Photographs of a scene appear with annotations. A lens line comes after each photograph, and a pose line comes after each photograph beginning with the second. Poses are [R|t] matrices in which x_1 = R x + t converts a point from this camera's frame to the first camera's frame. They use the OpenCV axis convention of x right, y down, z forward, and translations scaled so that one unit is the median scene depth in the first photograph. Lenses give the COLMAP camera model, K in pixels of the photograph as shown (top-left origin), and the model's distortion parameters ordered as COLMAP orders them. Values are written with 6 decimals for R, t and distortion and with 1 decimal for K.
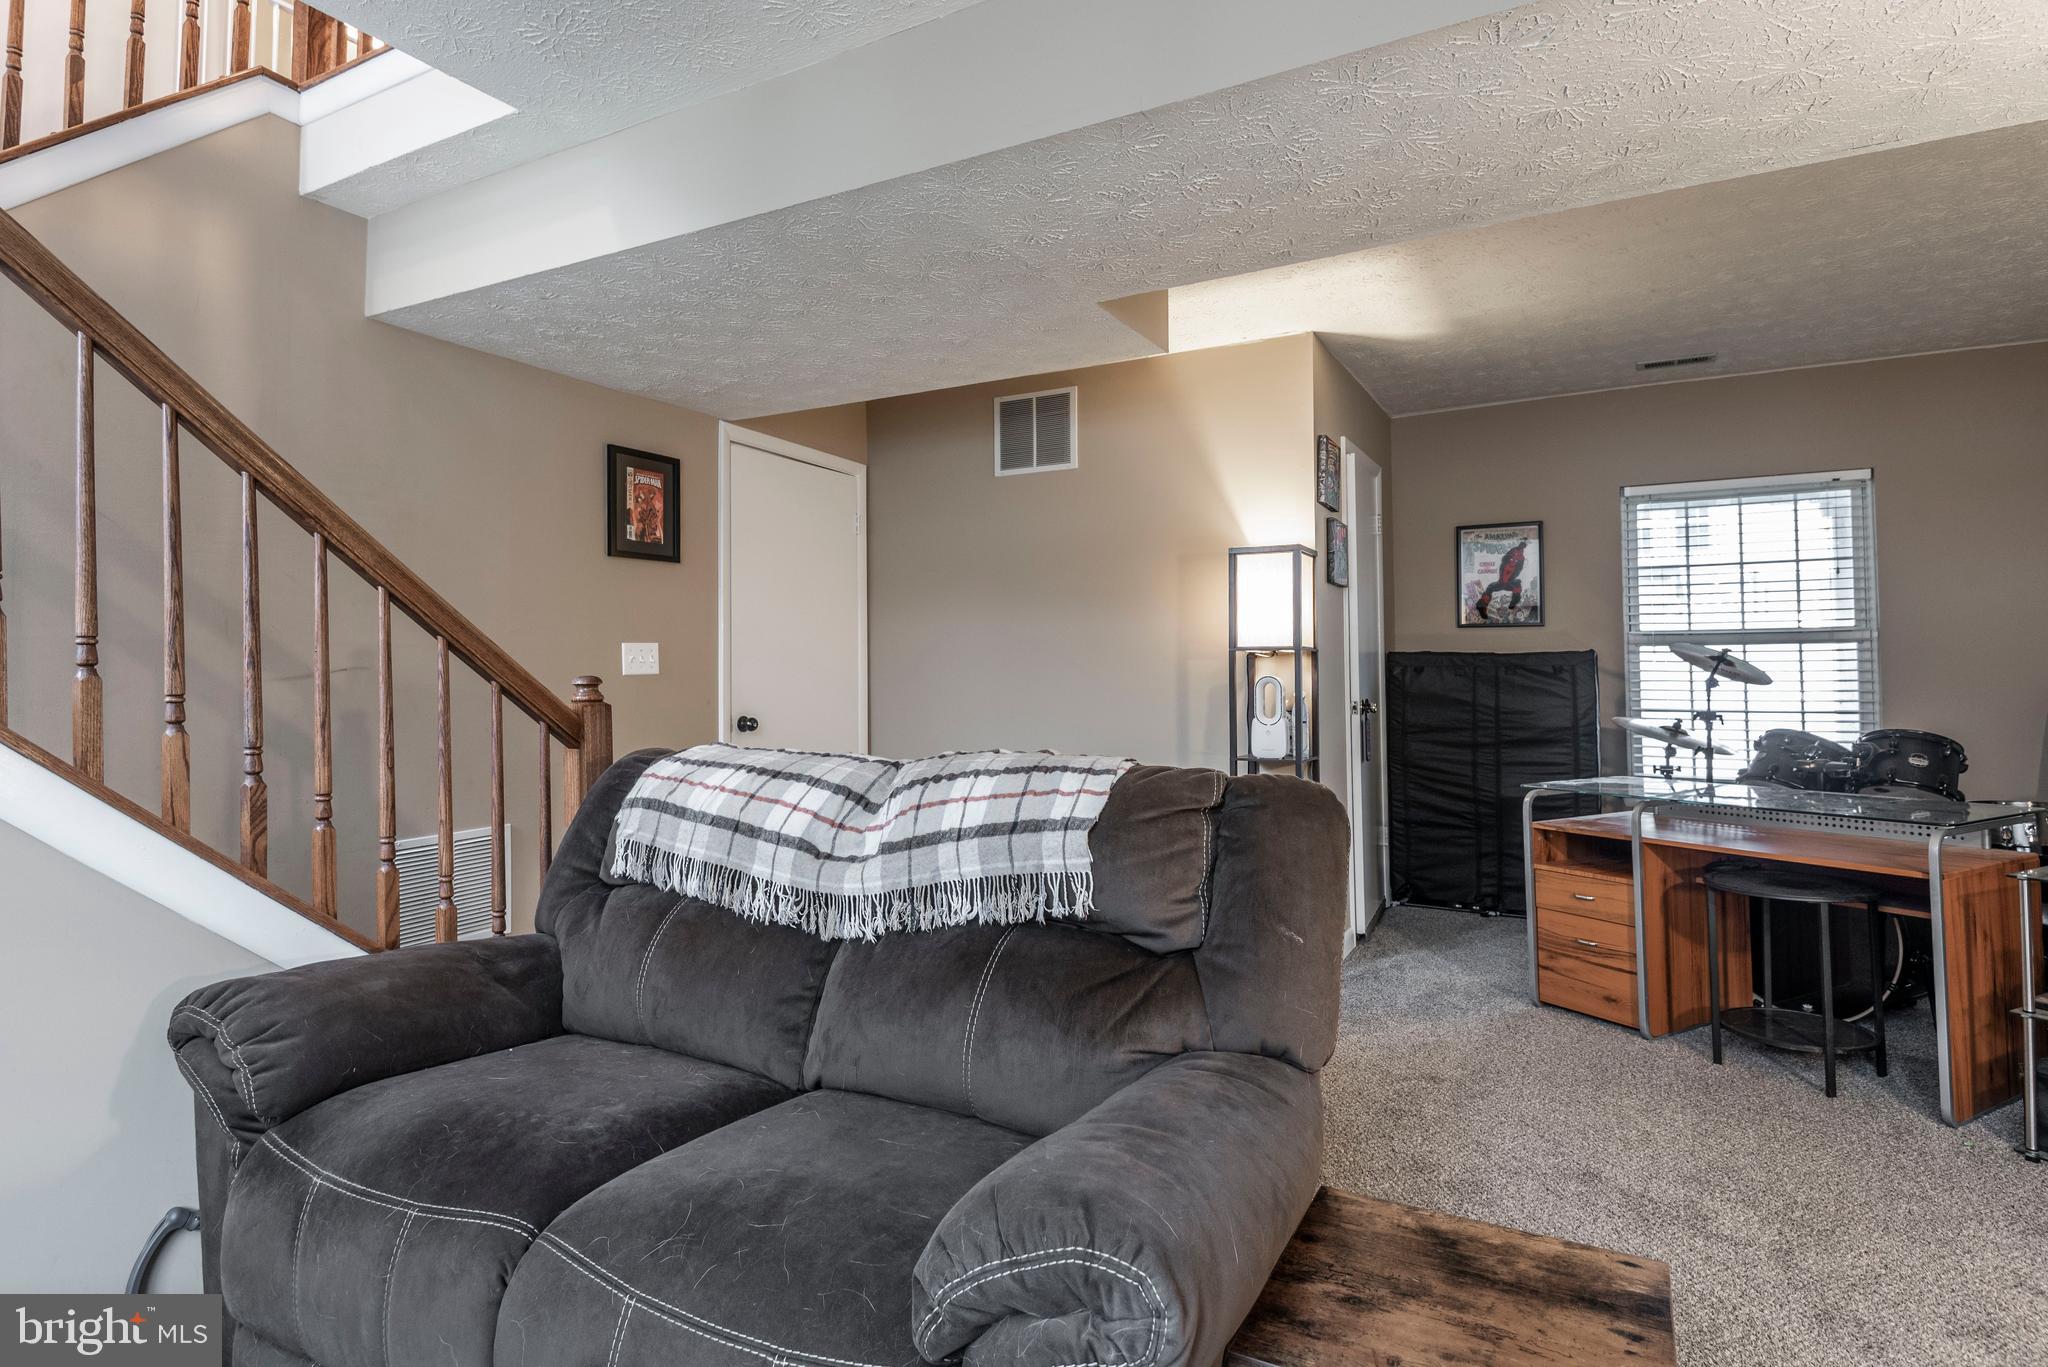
lens RADIAL K [[1055.8, 0, 1017.2], [0, 1055.8, 643.7], [0, 0, 1]] dist [0.025967, -0.024044]
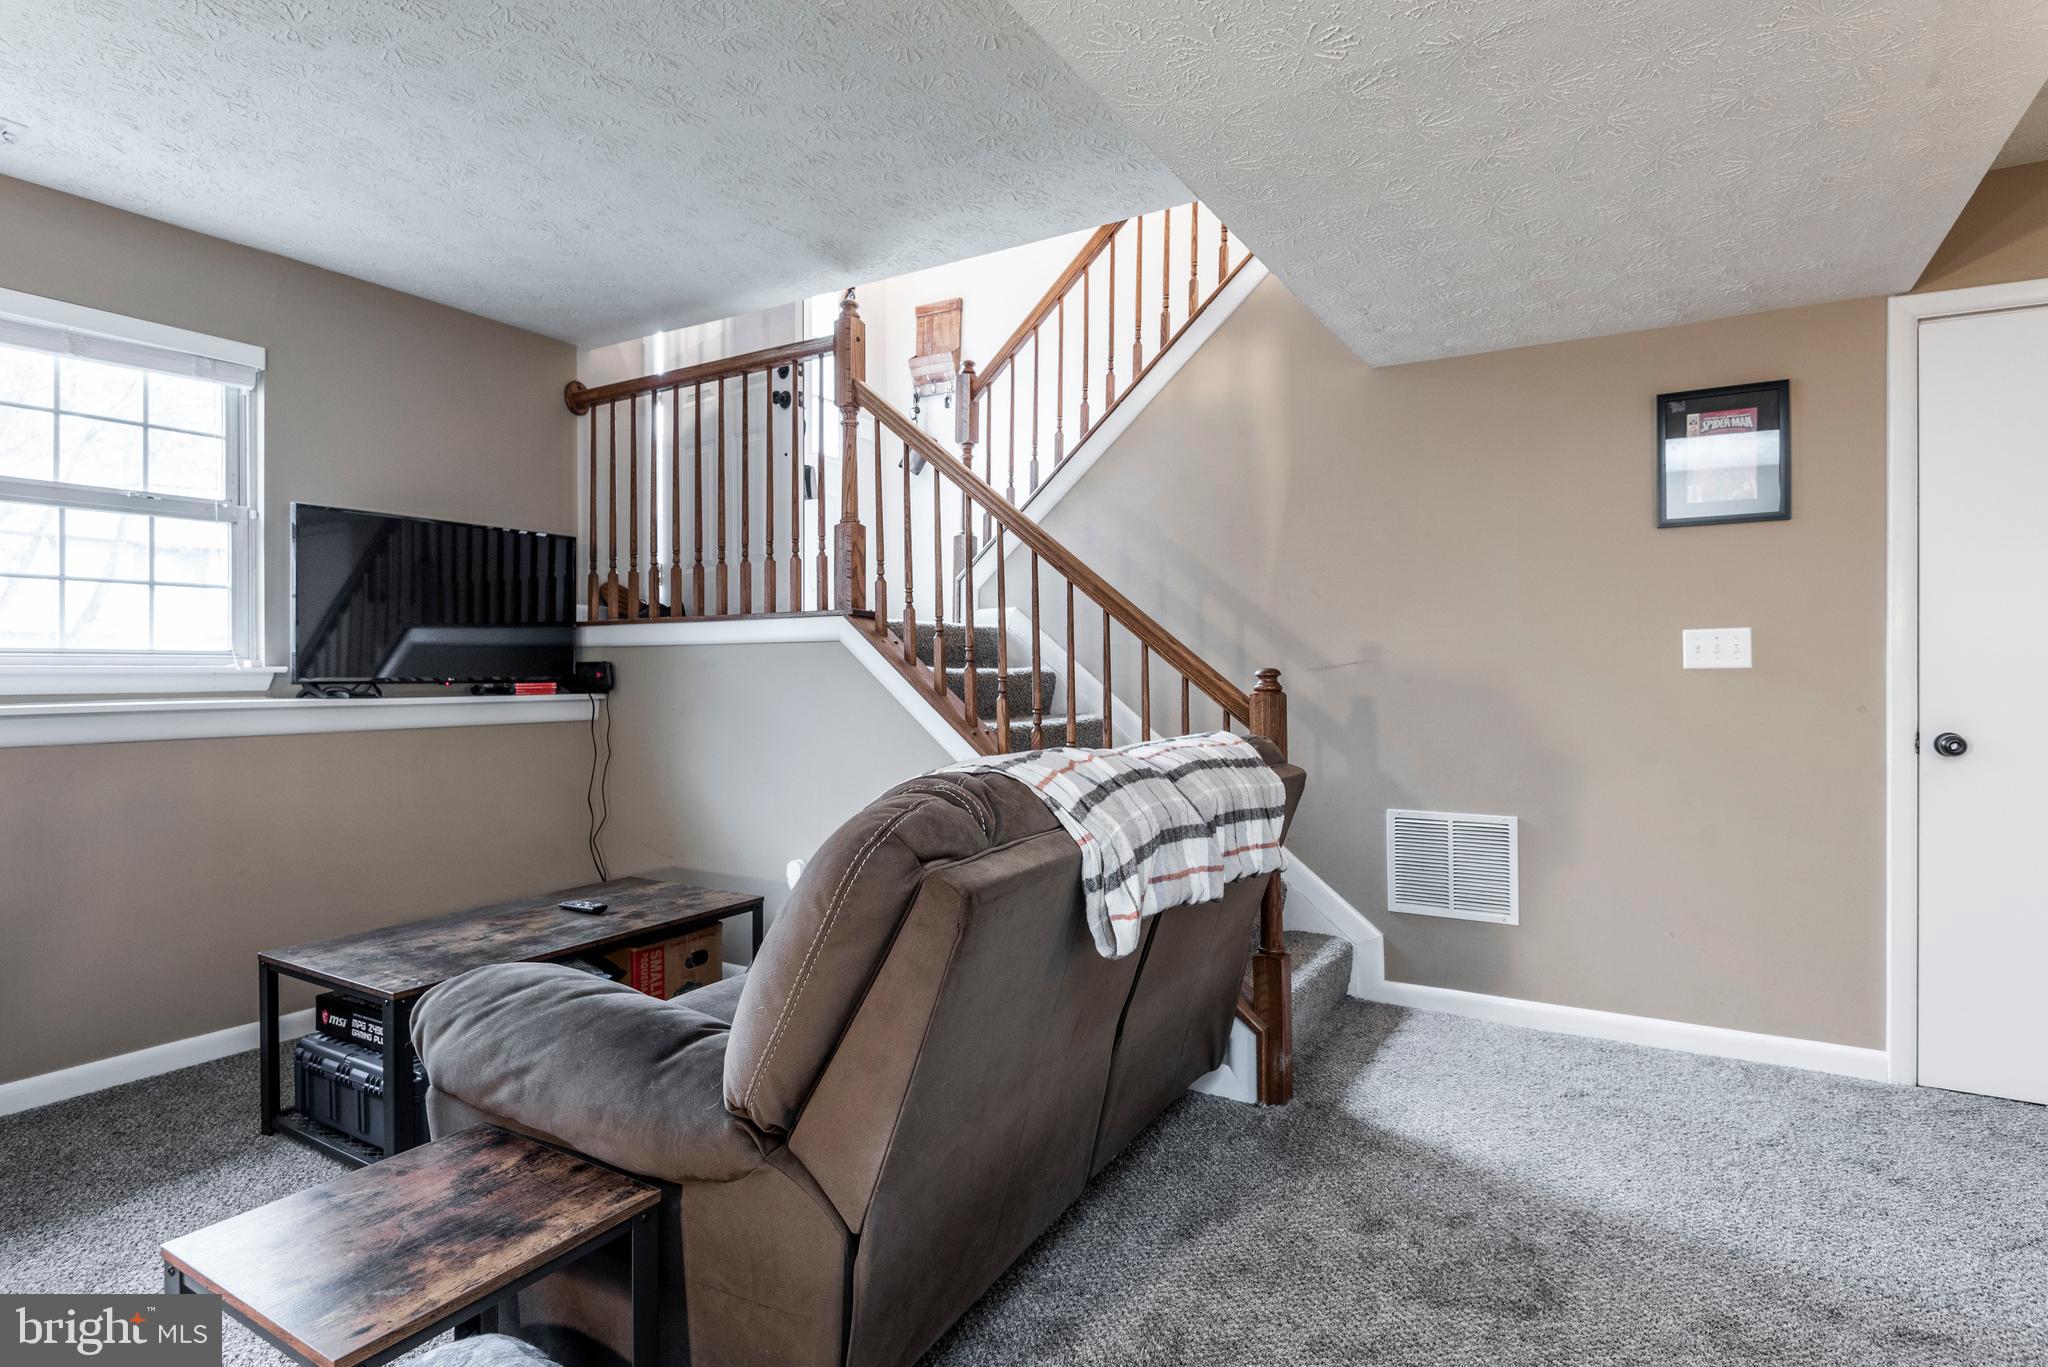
lens RADIAL K [[1047.0, 0, 1028.1], [0, 1047.0, 675.7], [0, 0, 1]] dist [-0.002966, -0.001015]
pose [[-0.027453, 0.010127, -0.999572, 0.390209], [0.025947, 0.999619, 0.009415, 0.012175], [0.999286, -0.025678, -0.027705, 0.436282]]
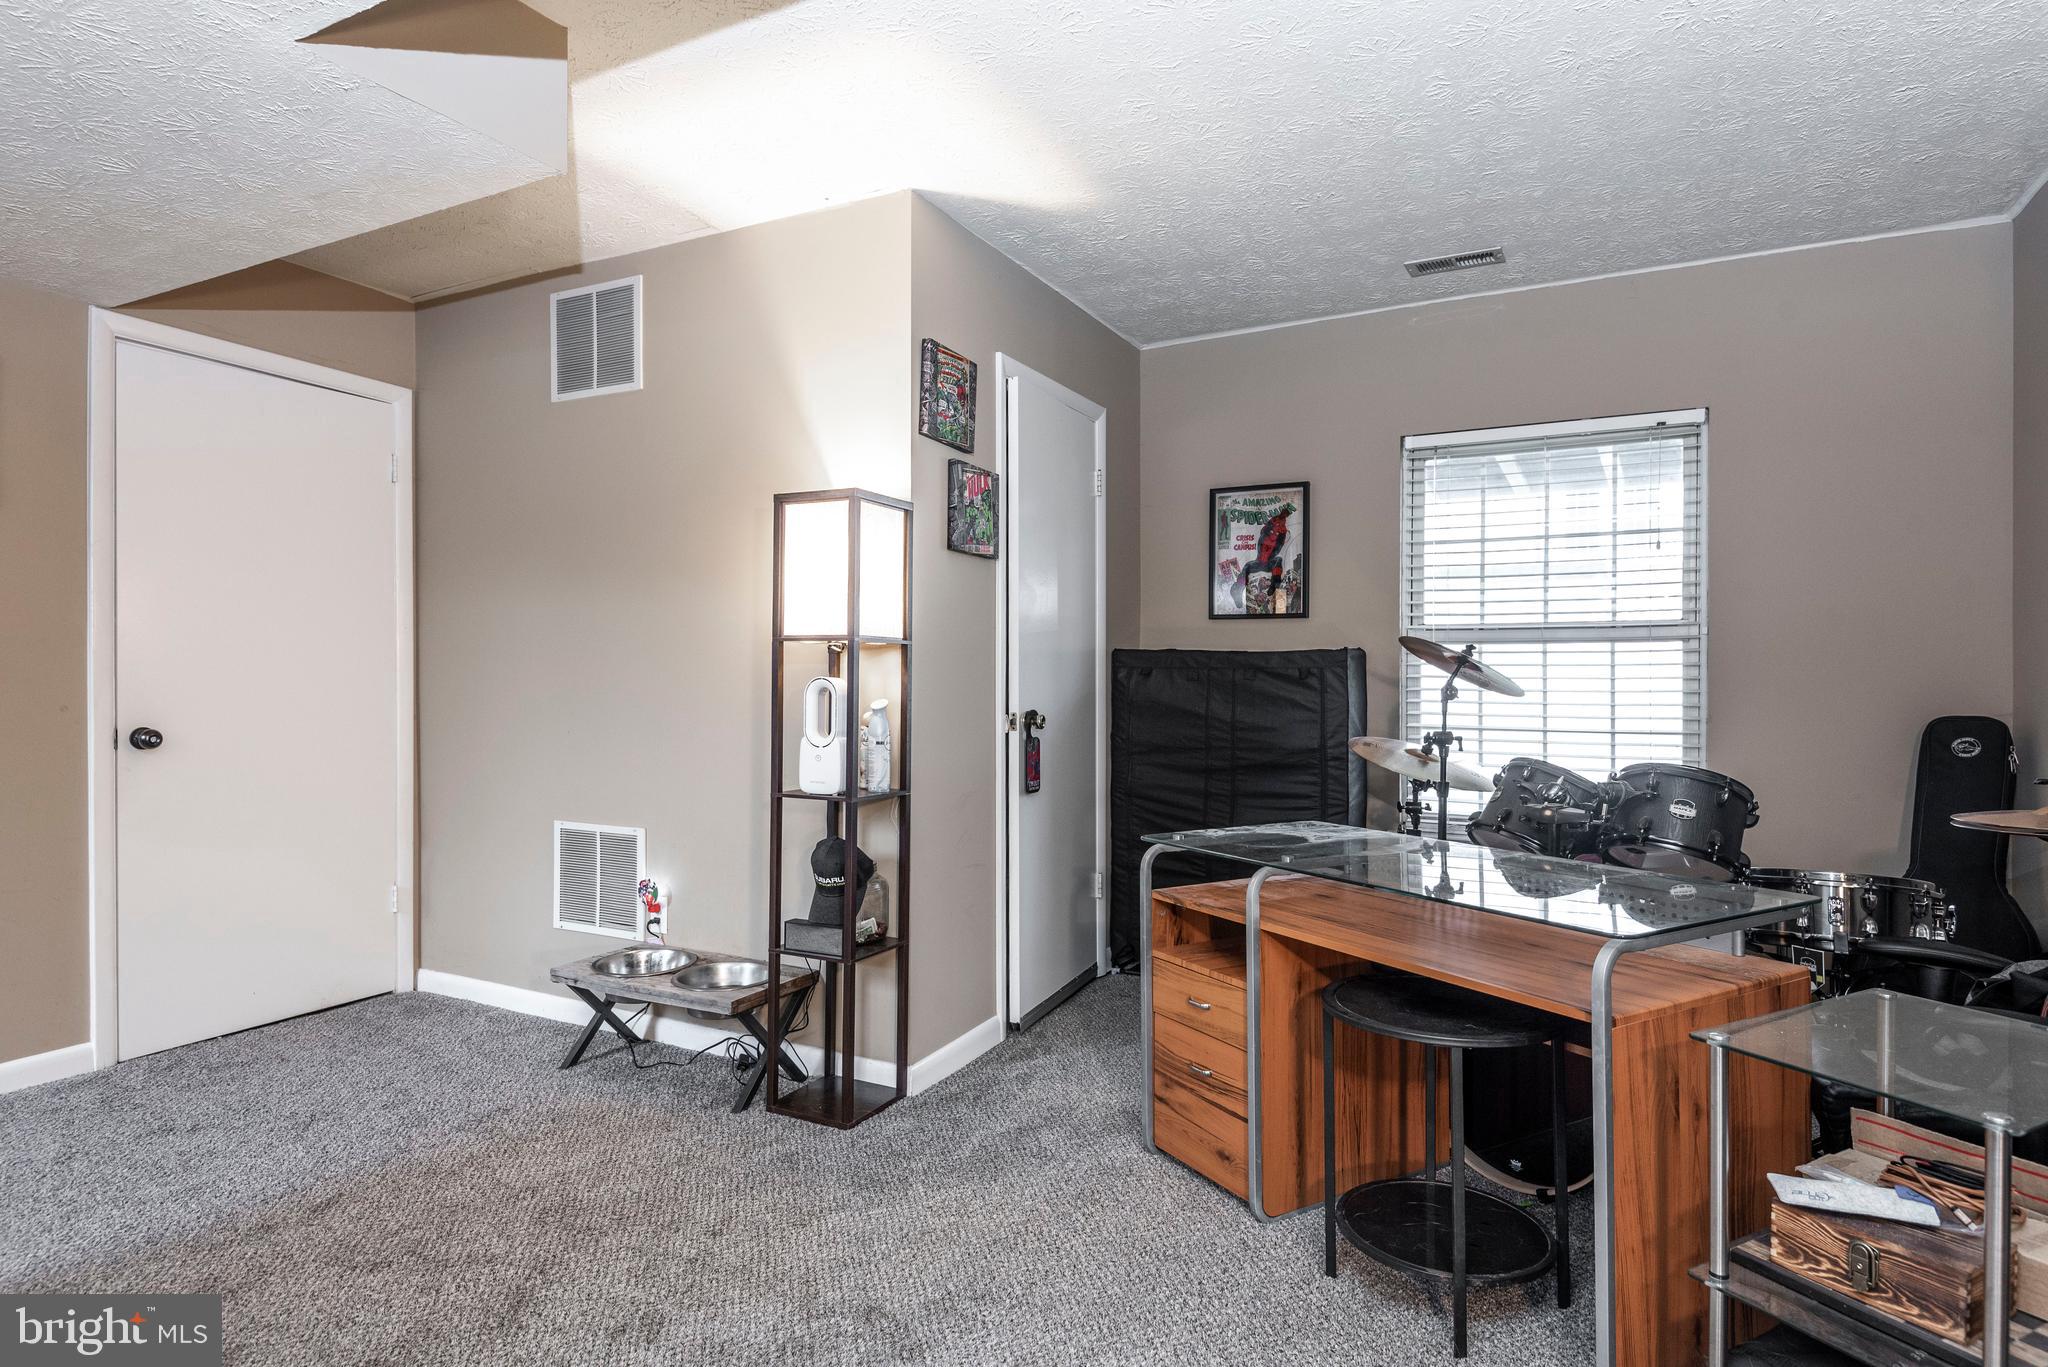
lens RADIAL K [[1101.1, 0, 1024.0], [0, 1101.1, 683.5], [0, 0, 1]] dist [0.039250, -0.028584]
pose [[0.999382, 0.009501, 0.033843, 0.298788], [-0.010691, 0.999325, 0.035149, 0.006208], [-0.033486, -0.035489, 0.998809, 0.225576]]
